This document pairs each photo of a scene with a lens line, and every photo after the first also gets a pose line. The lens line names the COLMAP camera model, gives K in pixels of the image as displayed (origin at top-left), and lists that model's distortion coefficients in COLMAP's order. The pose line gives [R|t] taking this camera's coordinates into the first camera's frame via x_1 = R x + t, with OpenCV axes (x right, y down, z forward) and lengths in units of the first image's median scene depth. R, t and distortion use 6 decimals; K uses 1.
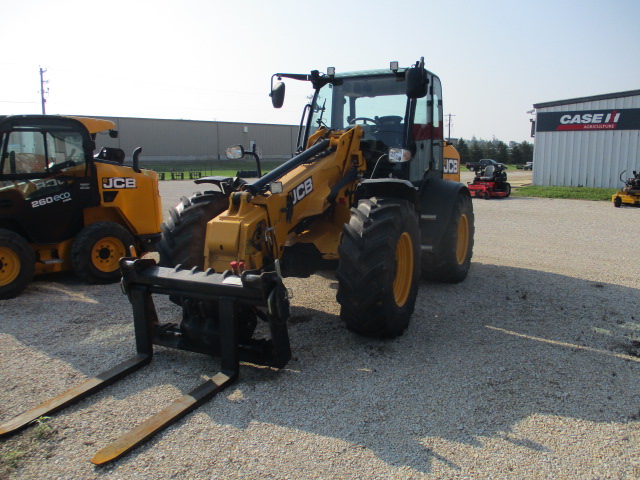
lens RADIAL K [[534.5, 0, 323.1], [0, 534.5, 242.0], [0, 0, 1]] dist [-0.045382, 0.009255]
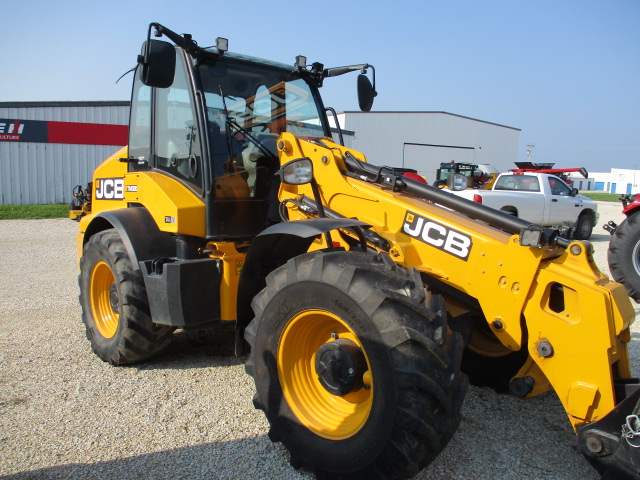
lens RADIAL K [[534.5, 0, 323.1], [0, 534.5, 242.0], [0, 0, 1]] dist [-0.045382, 0.009255]
pose [[0.332868, -0.108614, 0.936697, -0.159395], [0.128605, 0.989292, 0.069011, -0.031977], [-0.934162, 0.097493, 0.343272, 0.193923]]
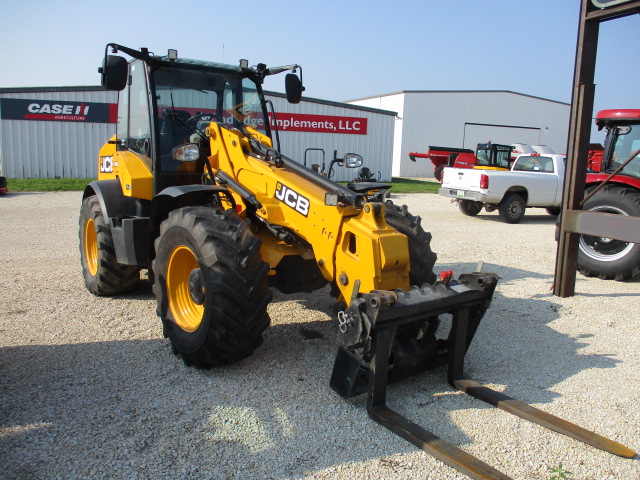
lens RADIAL K [[534.5, 0, 323.1], [0, 534.5, 242.0], [0, 0, 1]] dist [-0.045382, 0.009255]
pose [[0.451622, -0.132999, 0.882241, -0.183792], [0.112883, 0.989398, 0.091368, -0.021520], [-0.885039, 0.058327, 0.461848, 0.117984]]
